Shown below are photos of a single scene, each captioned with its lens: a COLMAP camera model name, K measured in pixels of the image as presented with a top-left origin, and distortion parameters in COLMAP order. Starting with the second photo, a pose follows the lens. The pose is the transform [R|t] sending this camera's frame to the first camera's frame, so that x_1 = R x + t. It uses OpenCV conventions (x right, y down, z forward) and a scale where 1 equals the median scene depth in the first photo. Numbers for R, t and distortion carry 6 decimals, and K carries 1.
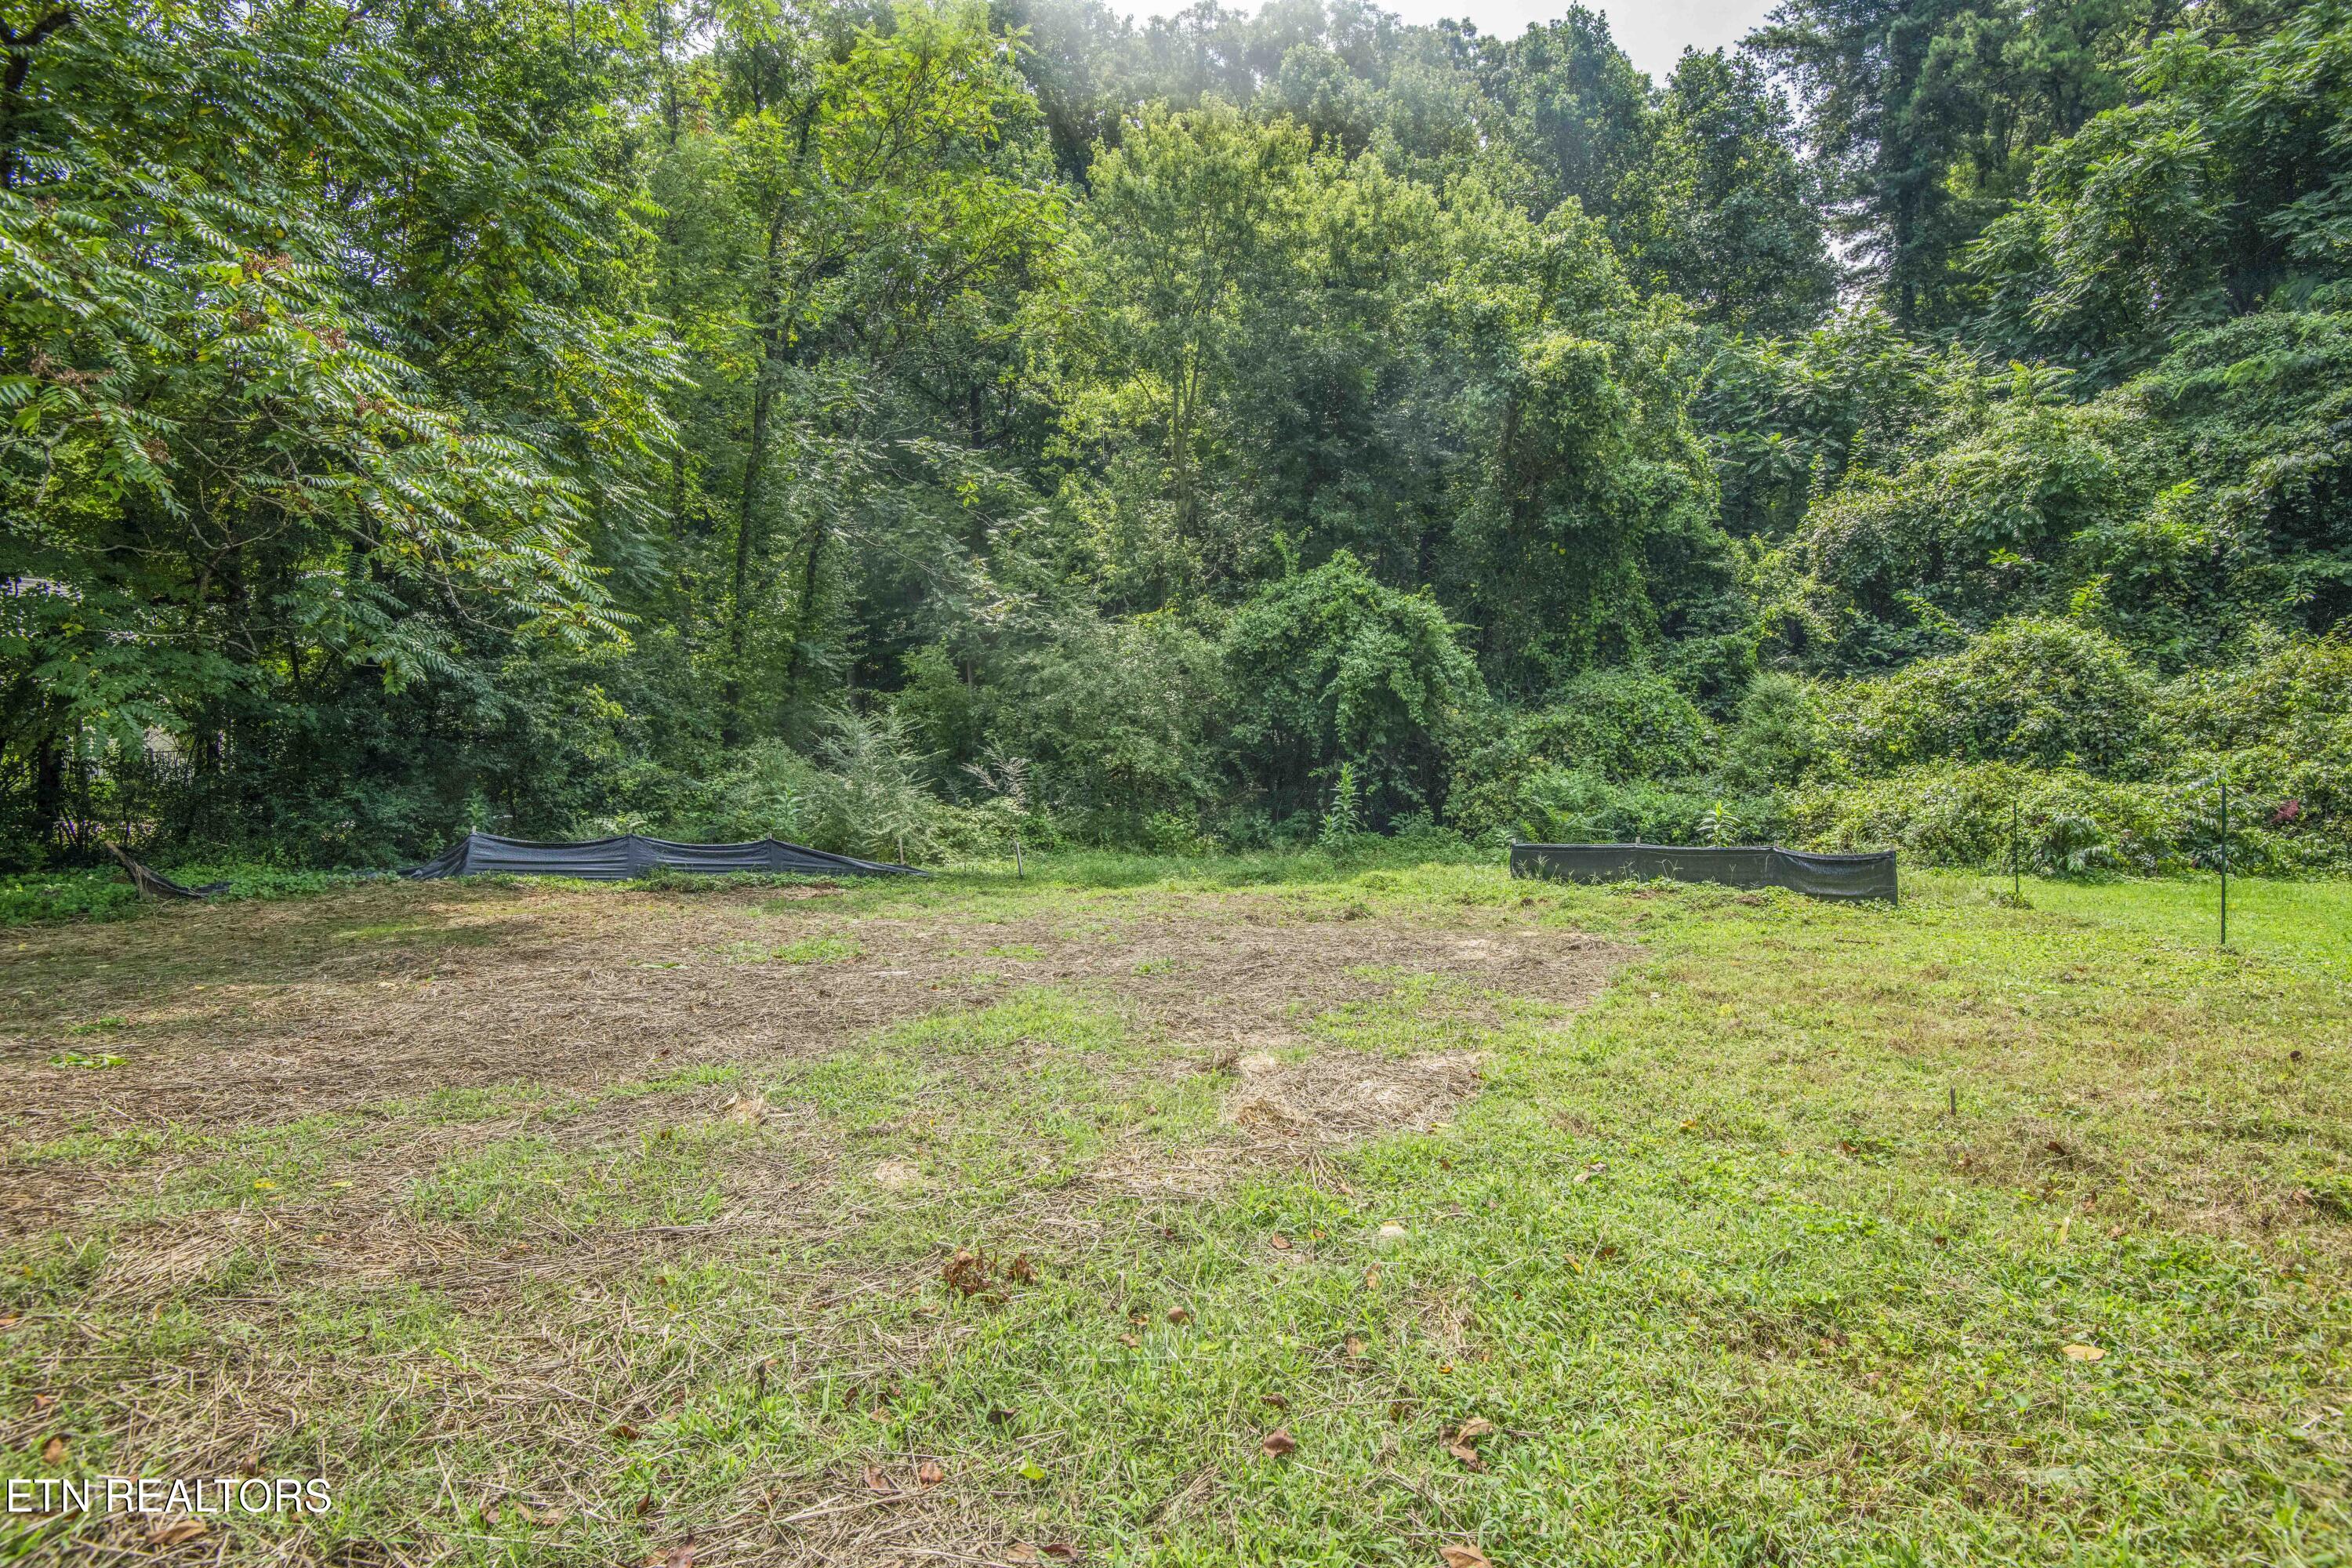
lens RADIAL K [[1085.3, 0, 1184.5], [0, 1085.3, 784.6], [0, 0, 1]] dist [-0.024553, -0.010822]
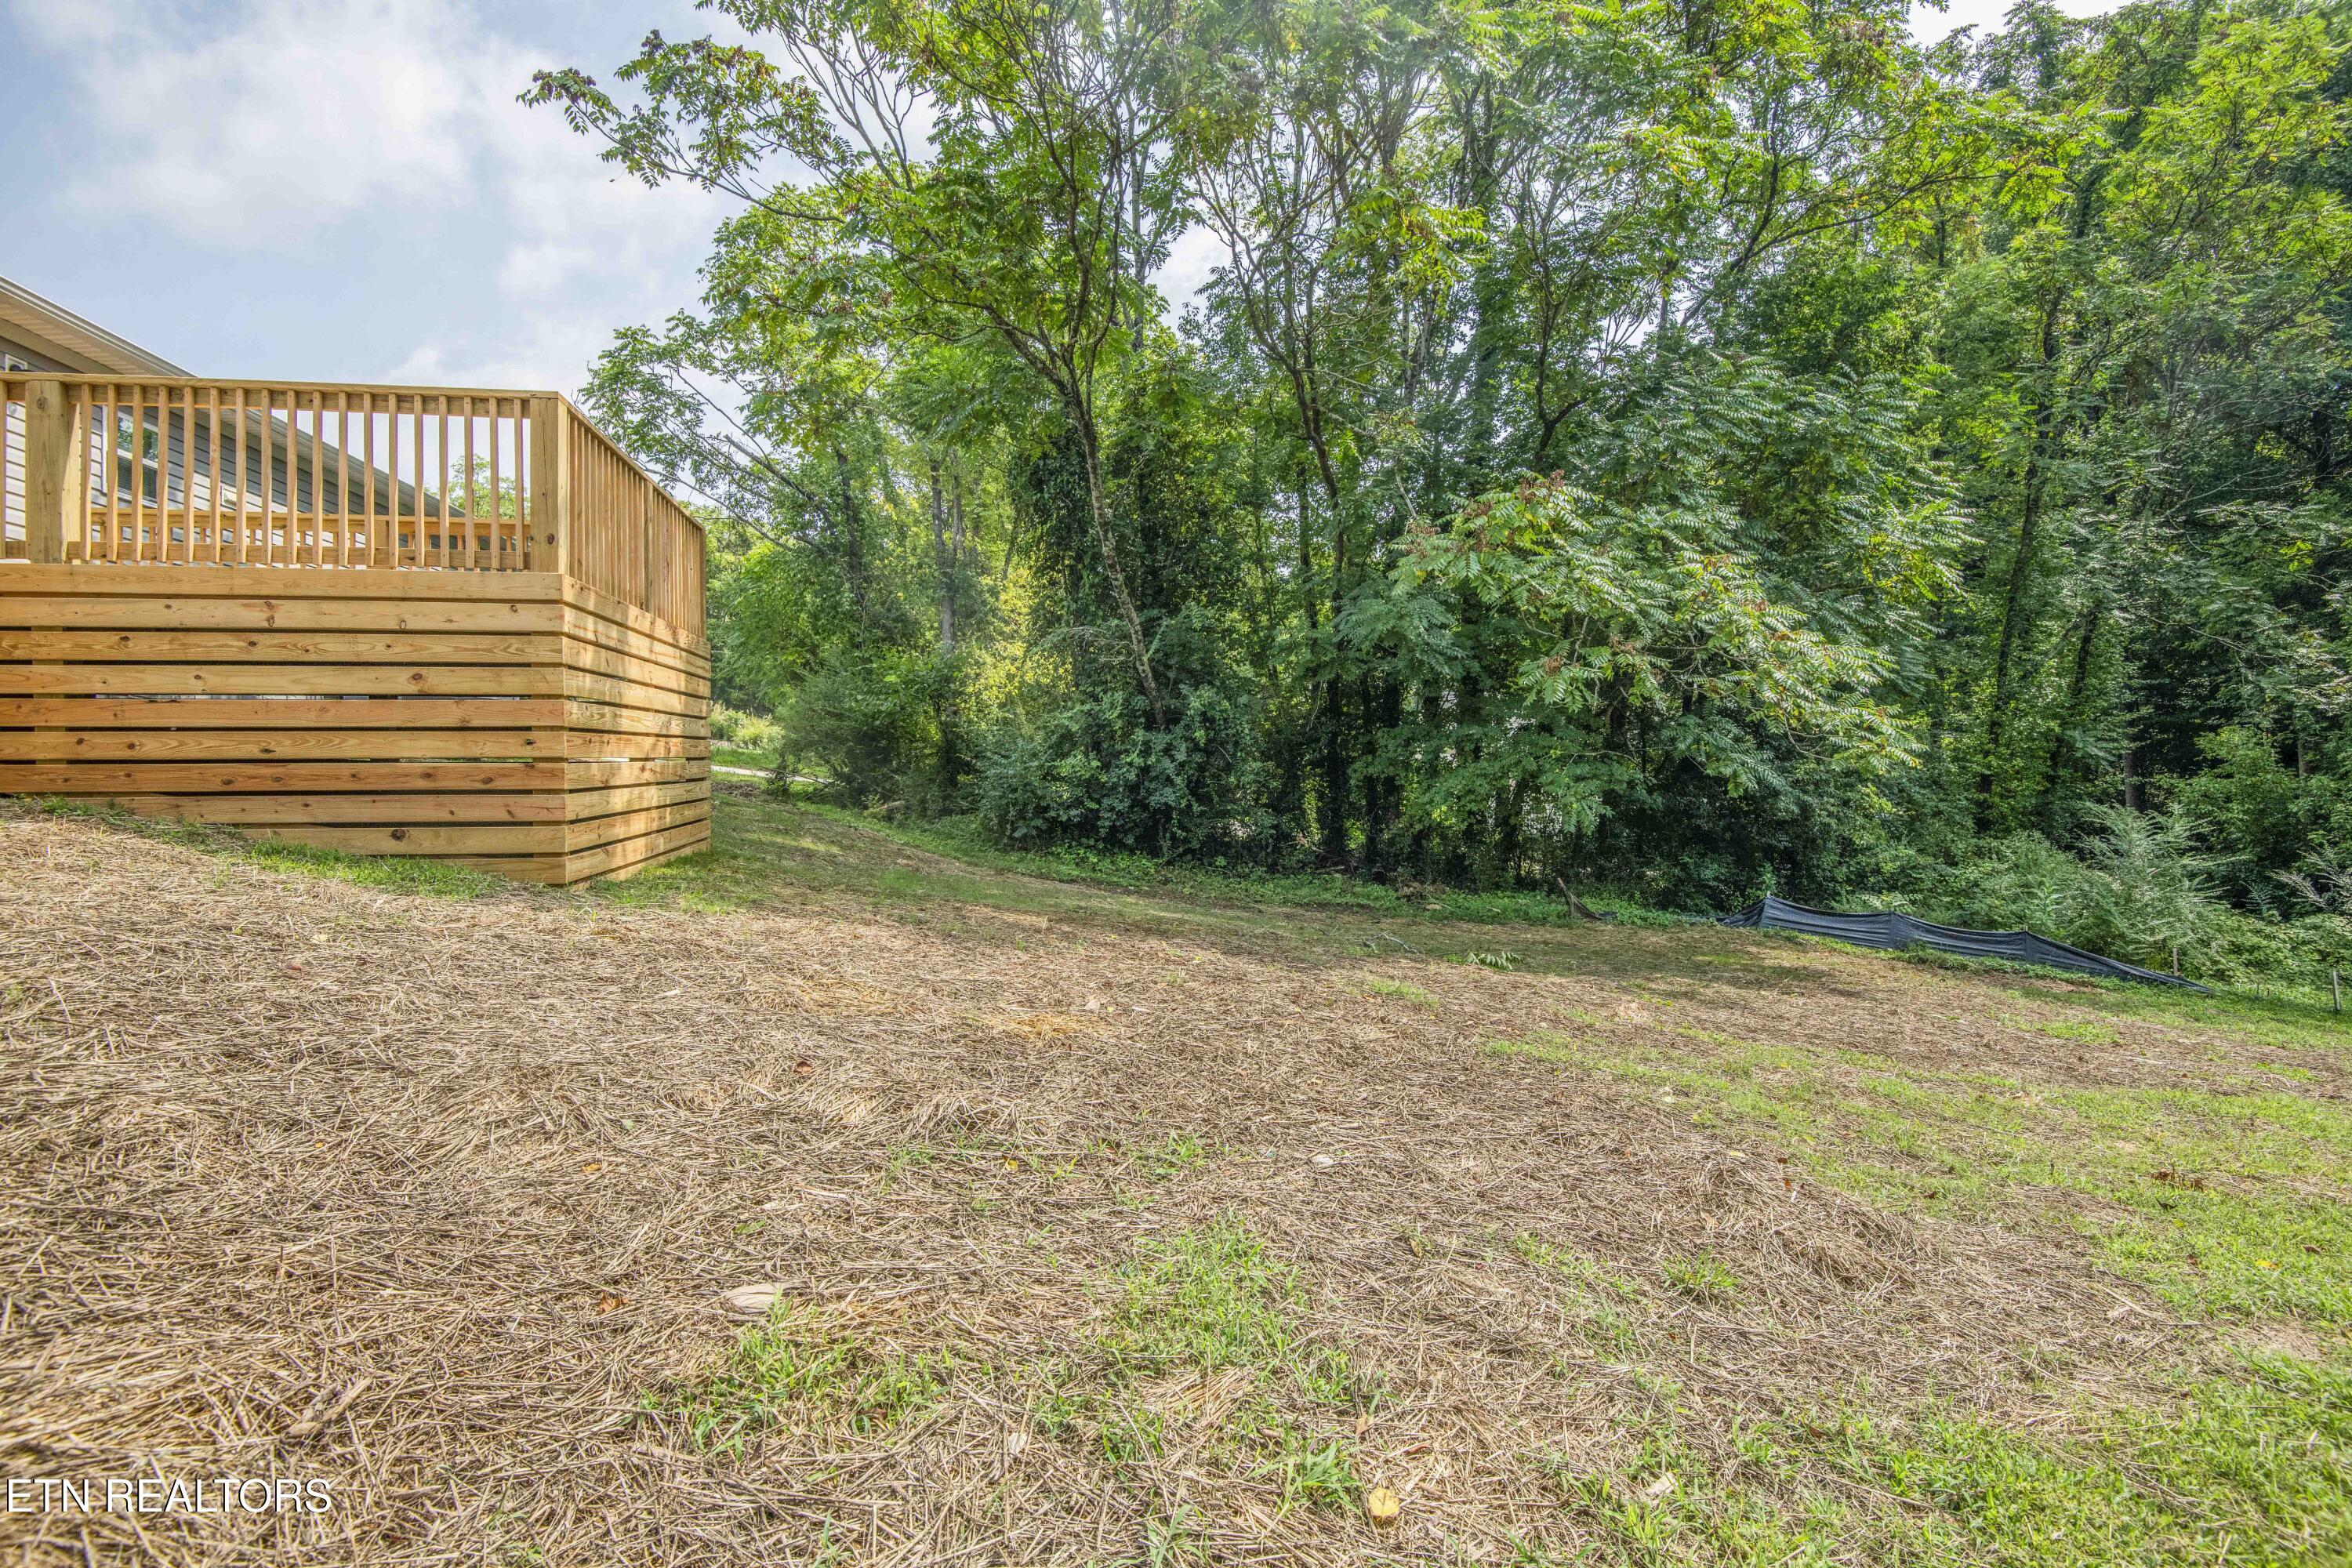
lens RADIAL K [[1085.3, 0, 1207.8], [0, 1085.3, 785.1], [0, 0, 1]] dist [-0.024553, -0.010822]
pose [[0.528758, 0.029027, -0.848276, 0.055932], [-0.075490, 0.997063, -0.012937, -0.013651], [0.845409, 0.070877, 0.529396, -0.179951]]
